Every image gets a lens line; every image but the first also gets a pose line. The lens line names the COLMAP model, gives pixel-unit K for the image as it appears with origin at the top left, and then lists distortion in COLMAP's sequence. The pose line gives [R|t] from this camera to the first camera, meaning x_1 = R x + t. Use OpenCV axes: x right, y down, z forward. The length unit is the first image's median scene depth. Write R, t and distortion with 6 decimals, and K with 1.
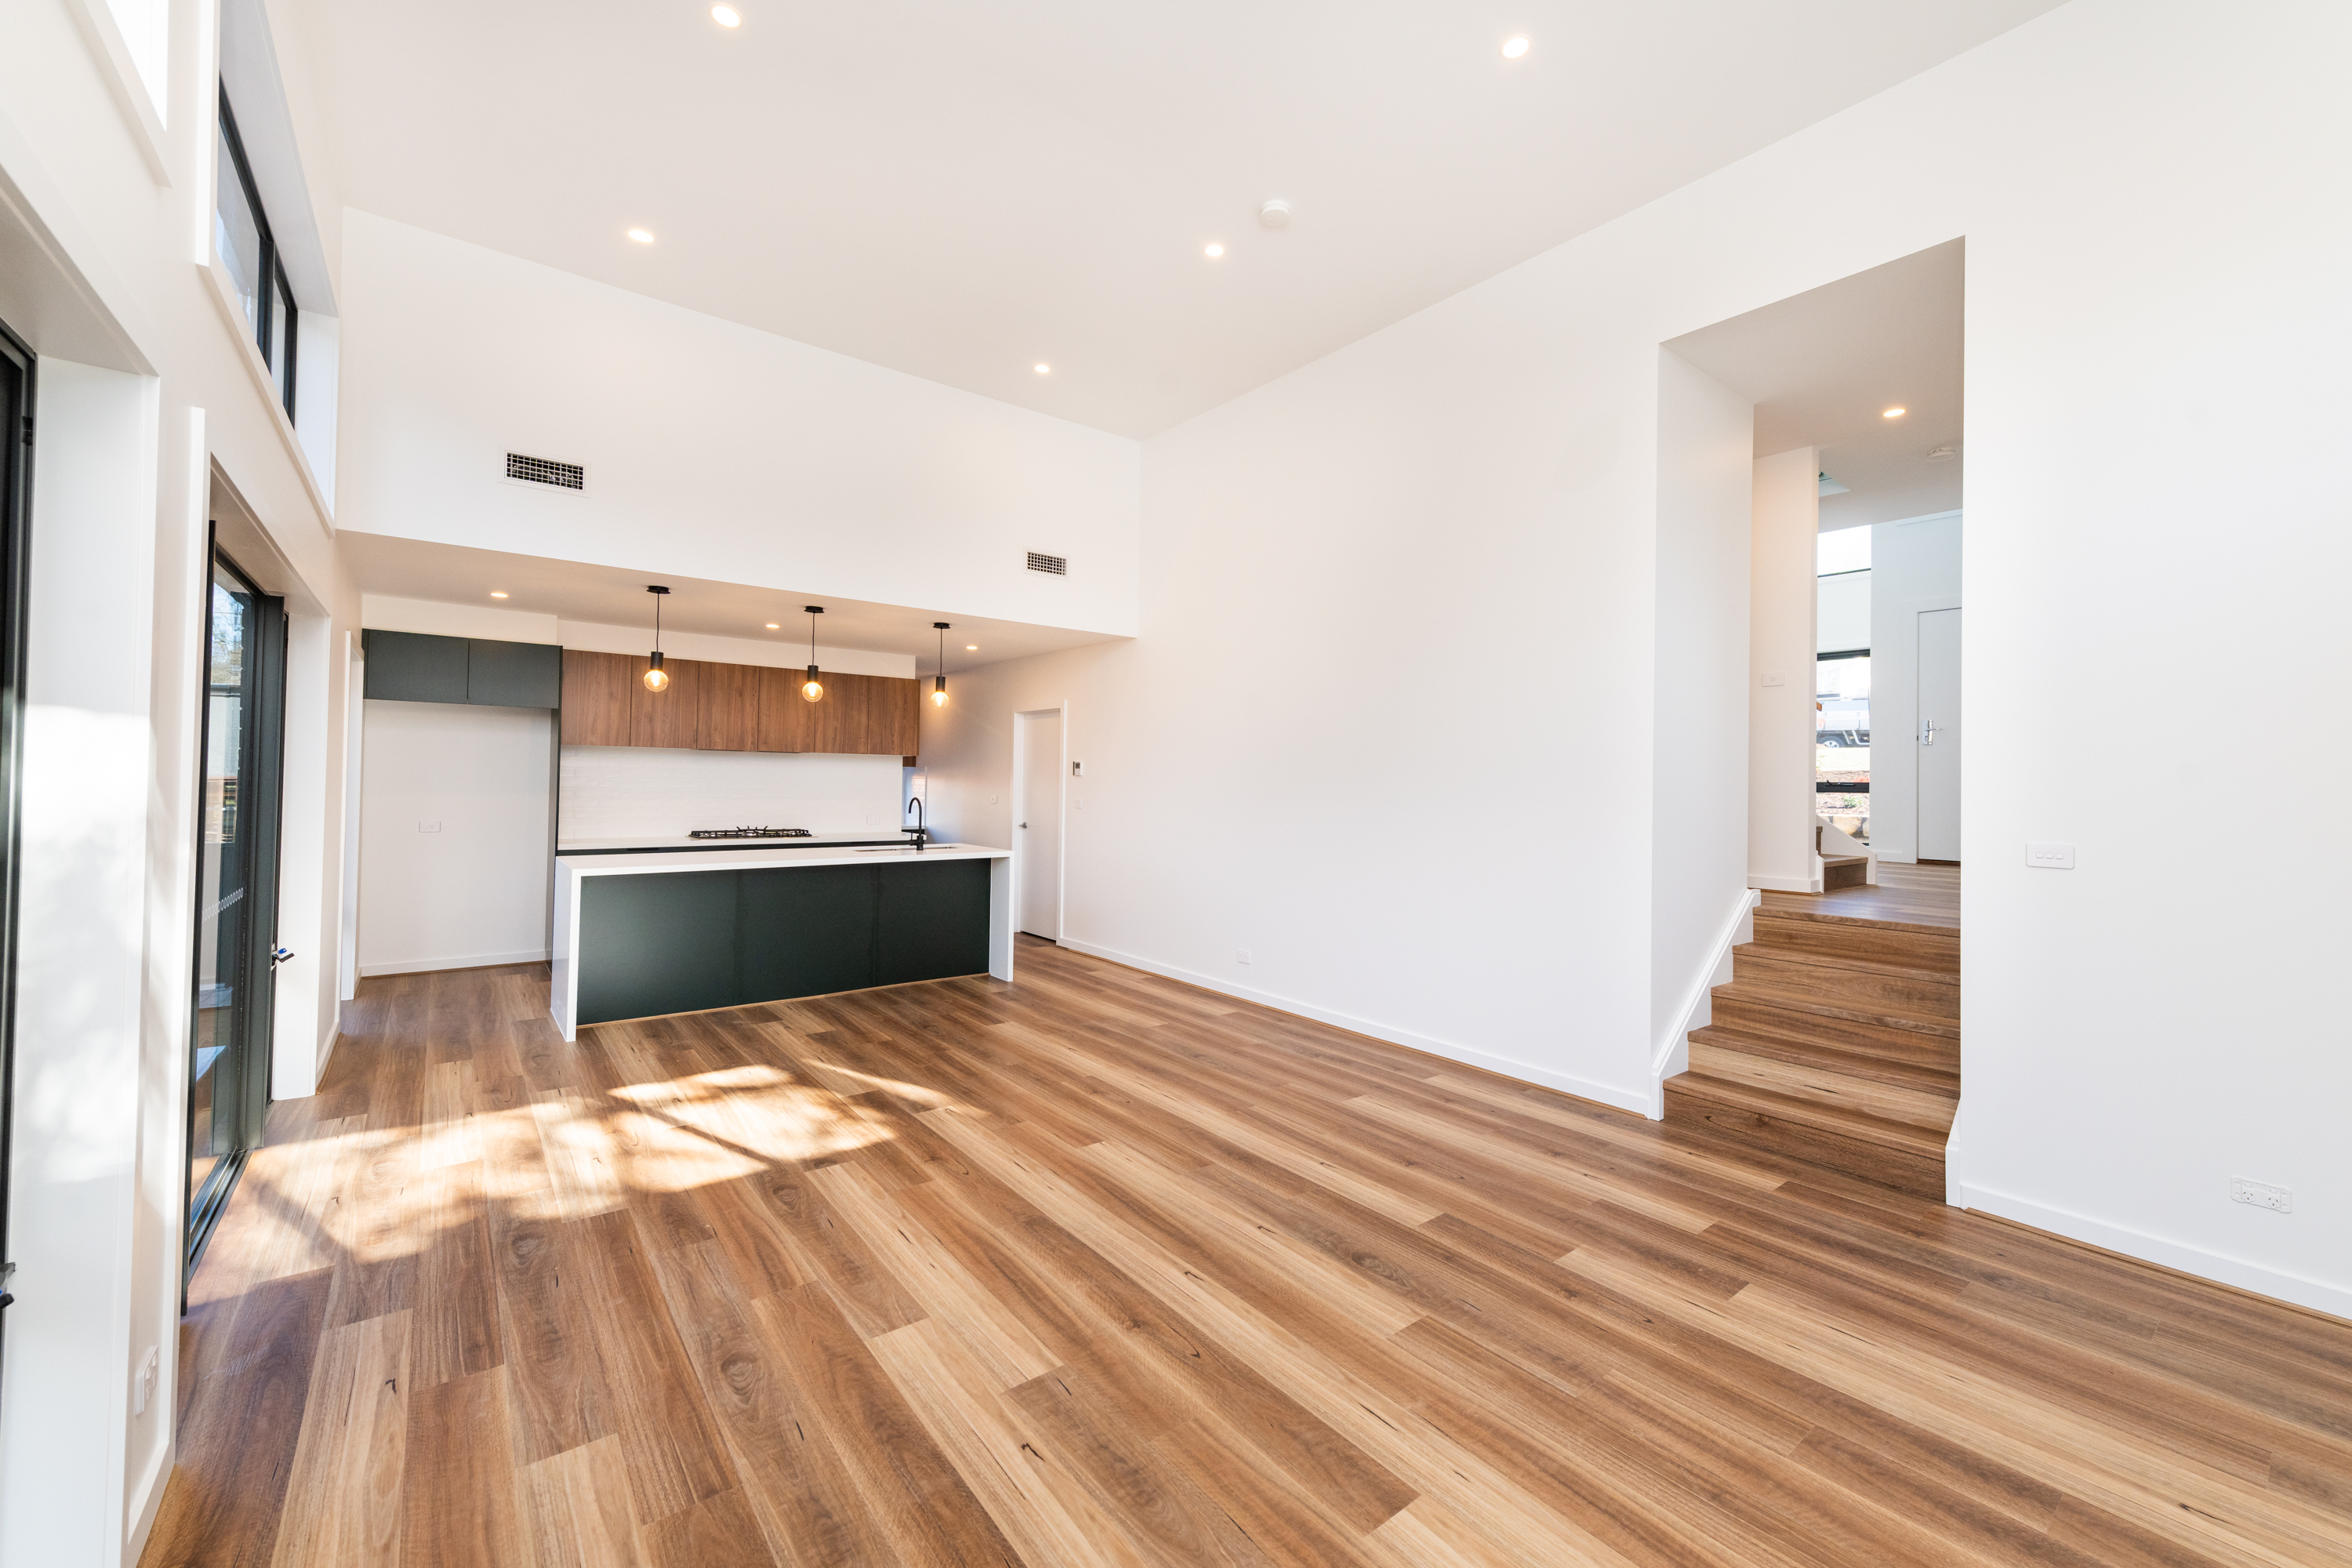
lens RADIAL K [[921.3, 0, 1171.1], [0, 921.3, 767.8], [0, 0, 1]] dist [0.005496, -0.000265]
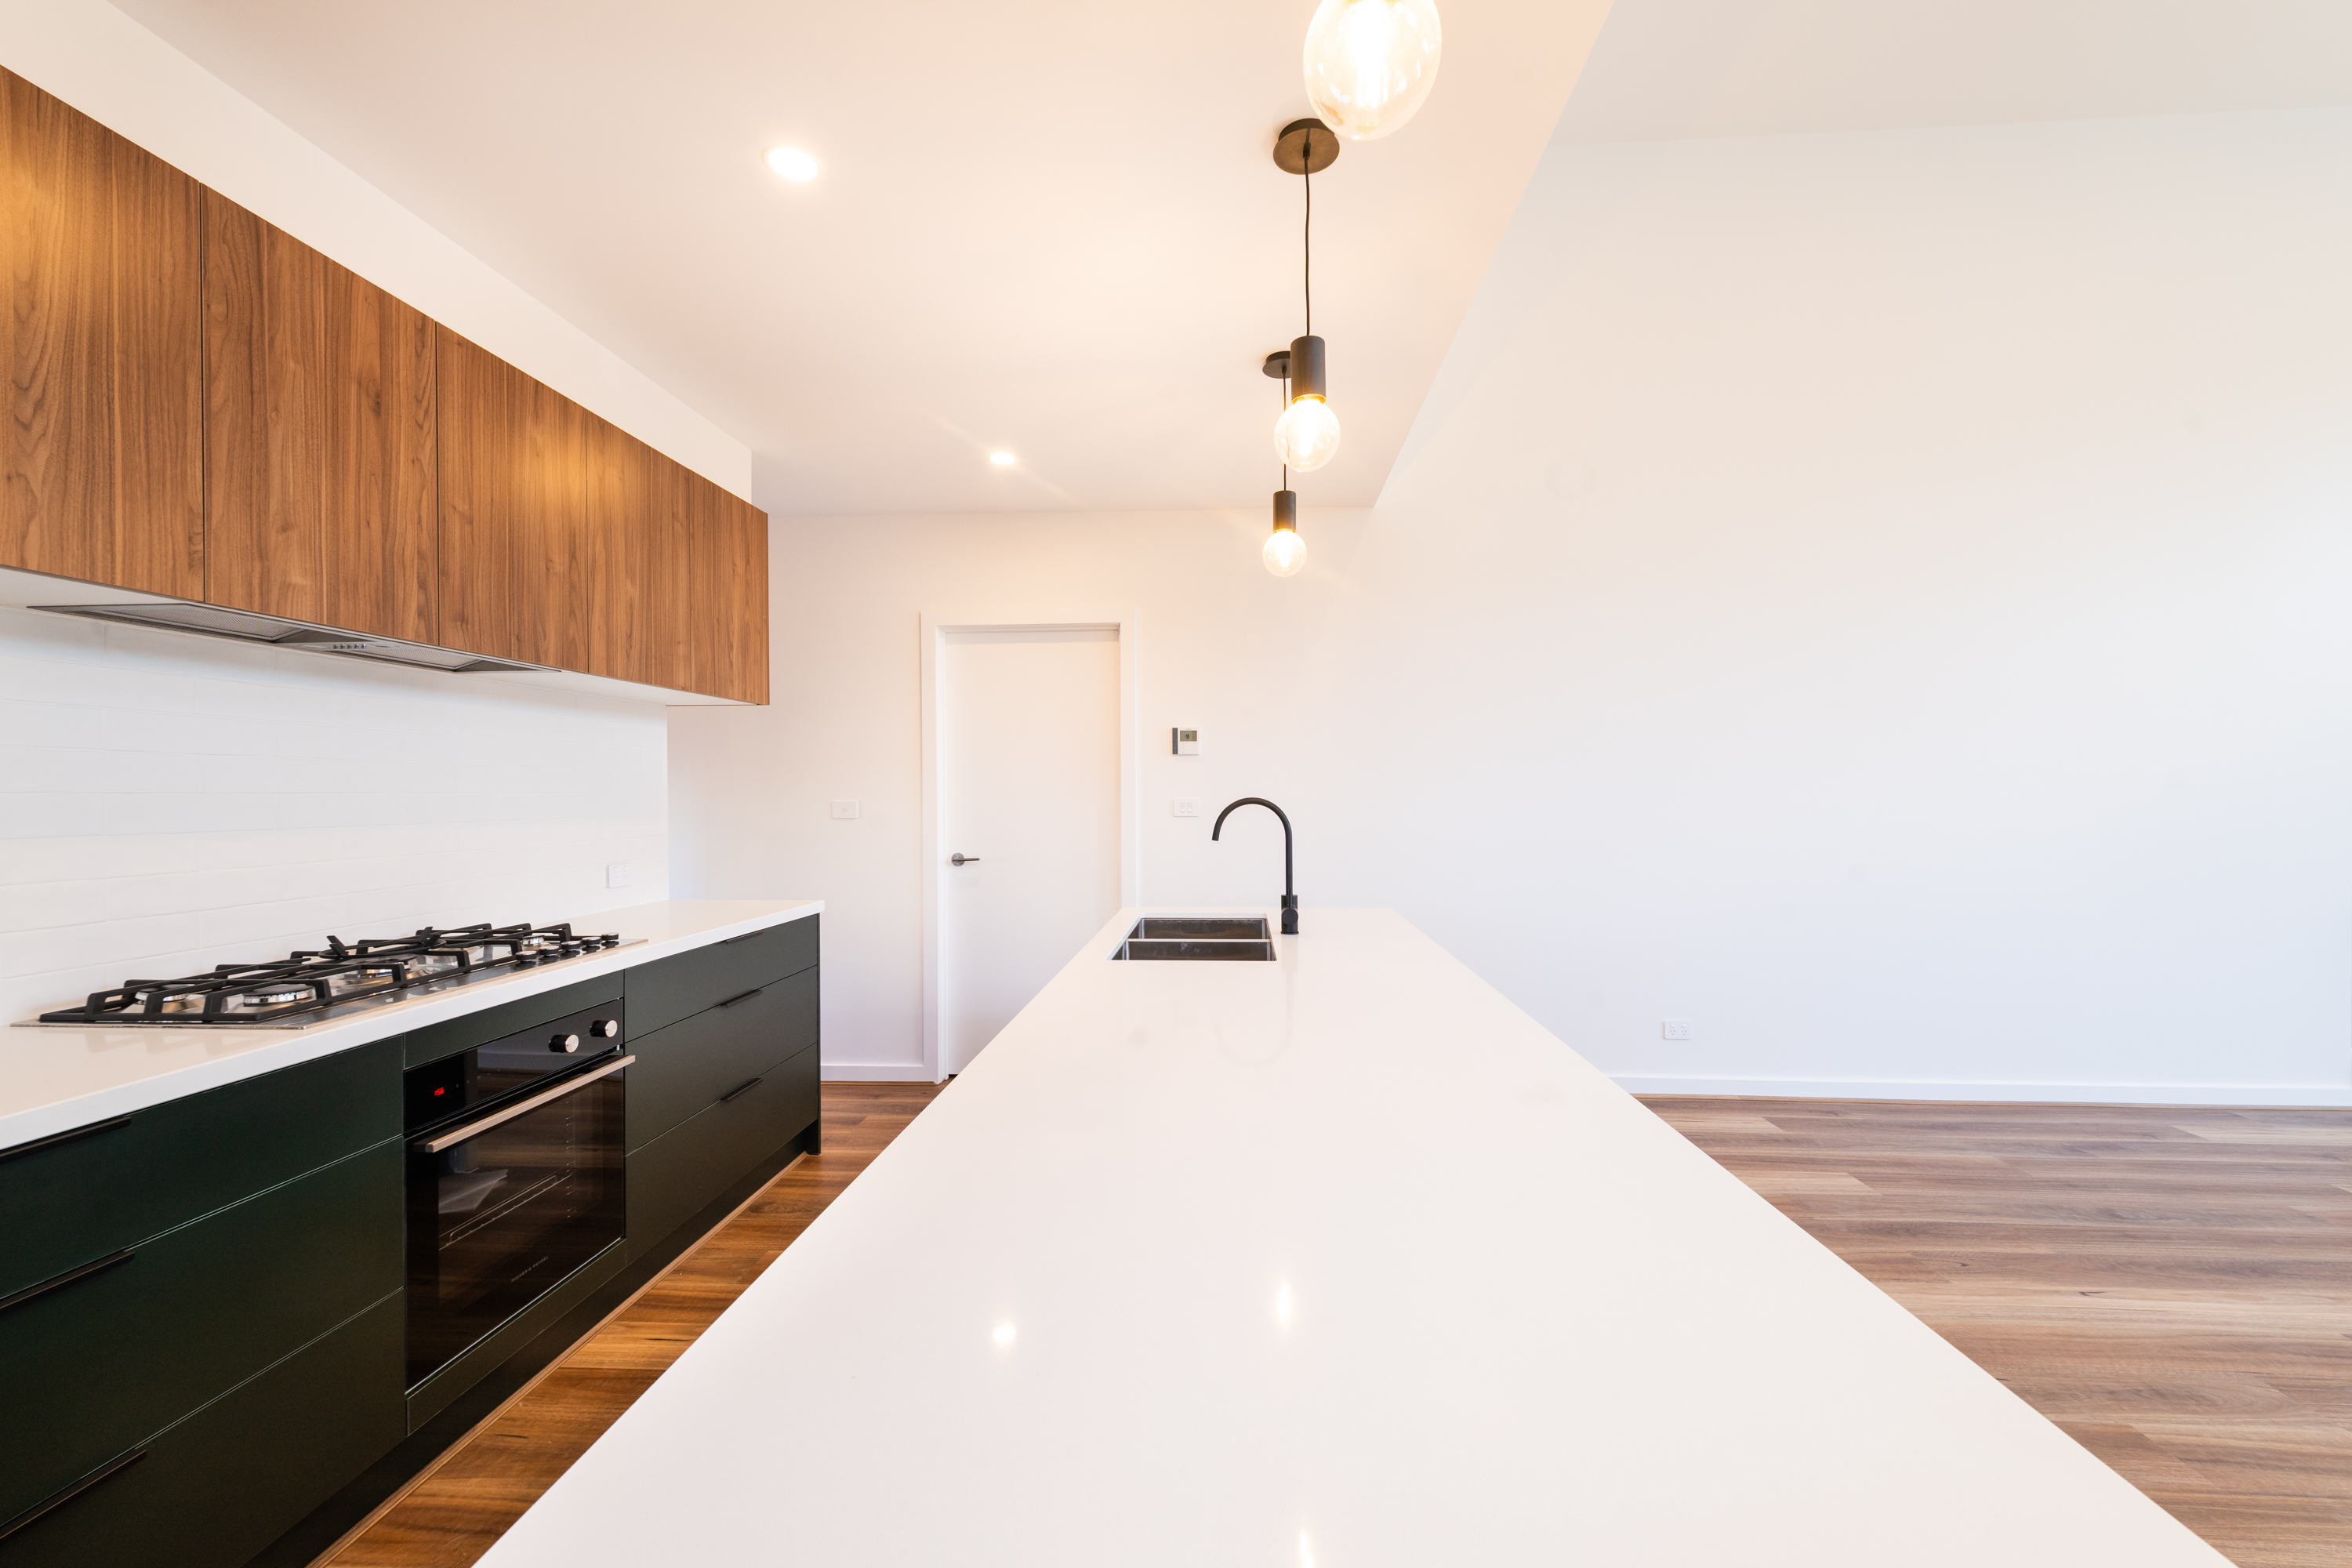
lens RADIAL K [[921.3, 0, 1180.4], [0, 921.3, 776.9], [0, 0, 1]] dist [0.005496, -0.000265]
pose [[0.670980, -0.003683, 0.741466, -0.819327], [0.006811, 0.999976, -0.001196, 0.036389], [-0.741444, 0.005853, 0.670989, 1.075417]]
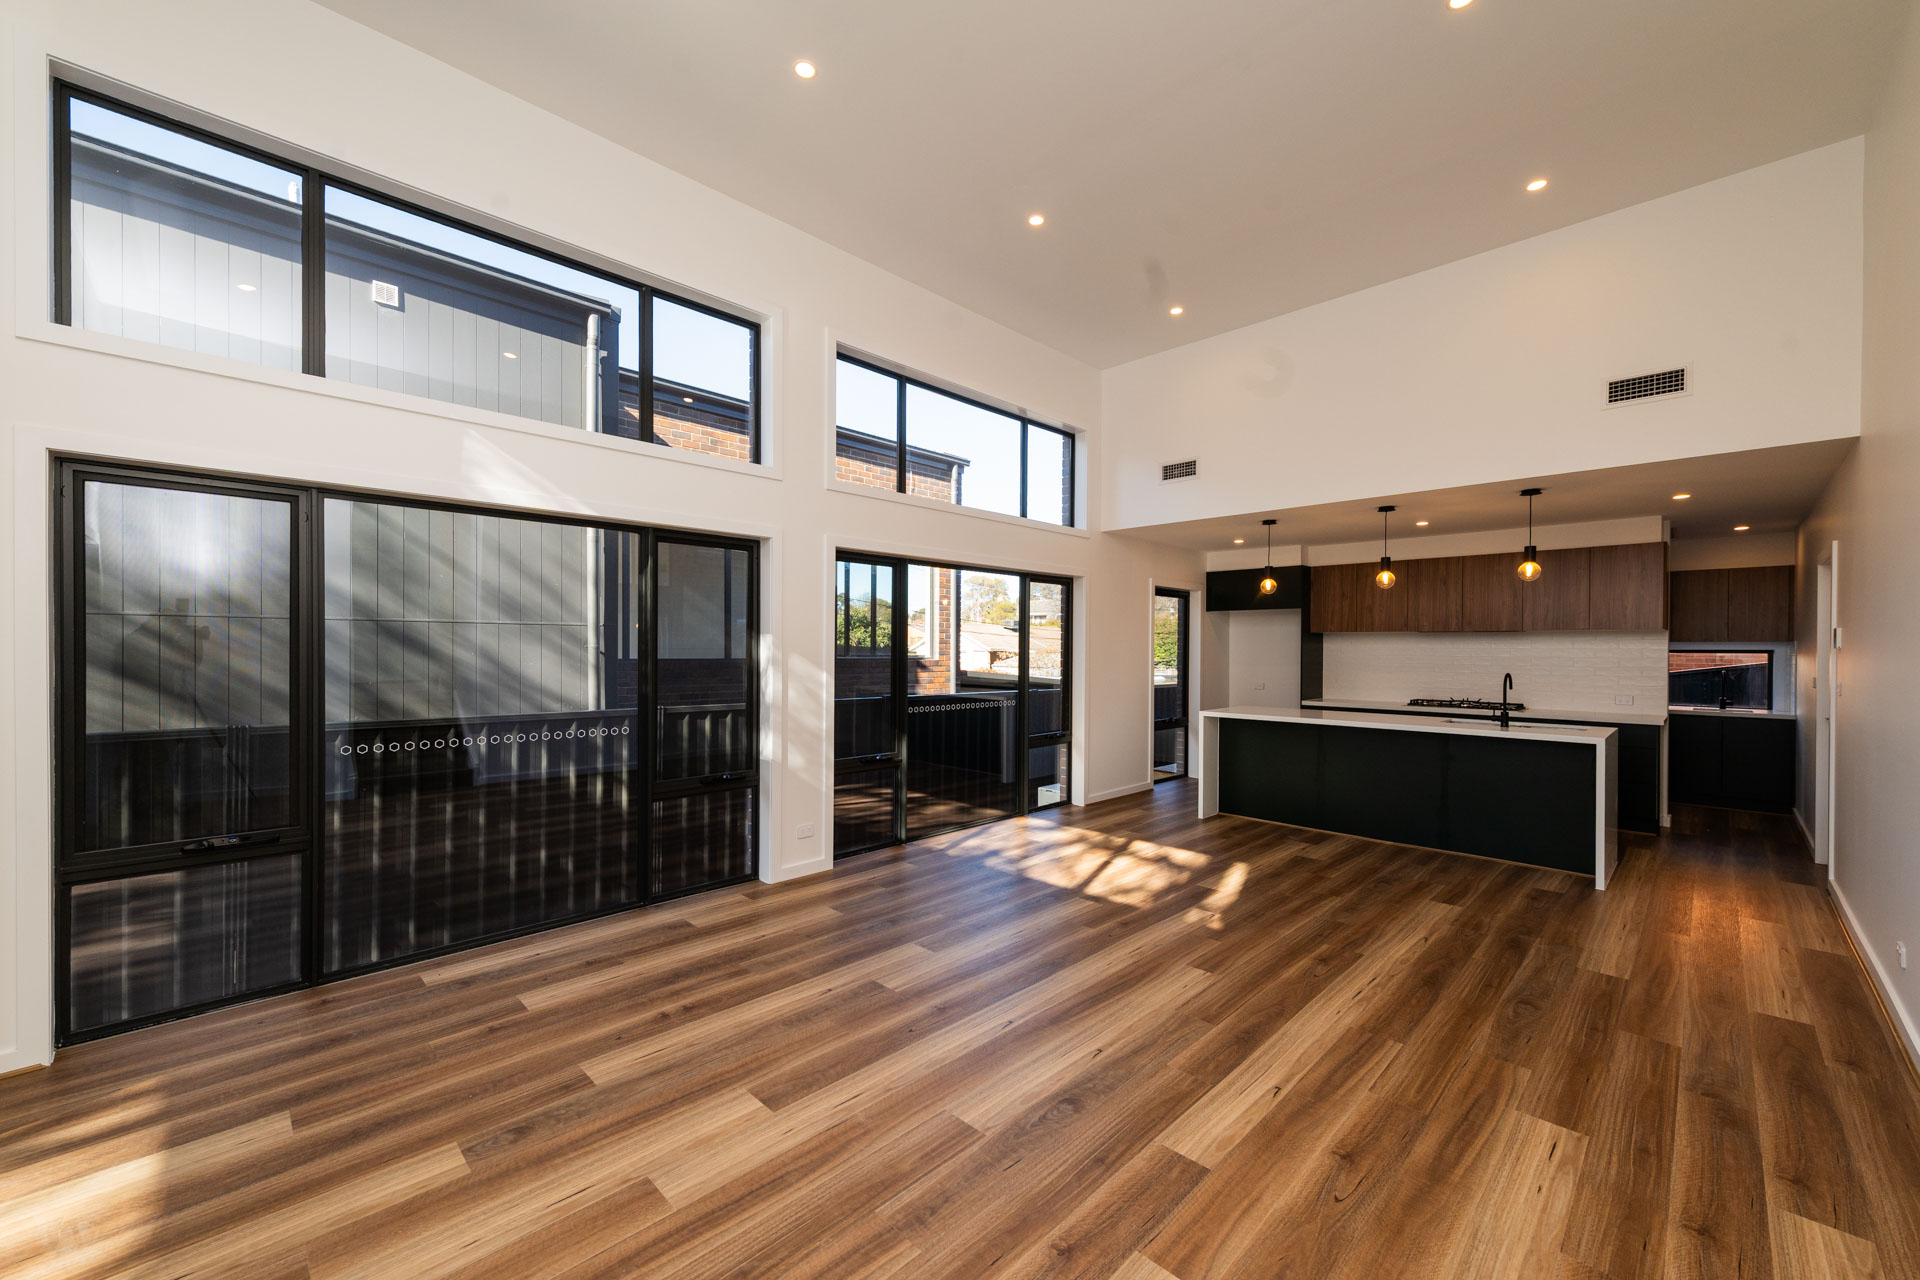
lens RADIAL K [[752.1, 0, 973.4], [0, 752.1, 633.4], [0, 0, 1]] dist [0.005496, -0.000265]
pose [[0.127844, -0.037524, -0.991084, 0.631473], [0.009039, 0.999287, -0.036669, 0.020981], [0.991753, -0.004270, 0.128092, 0.472079]]
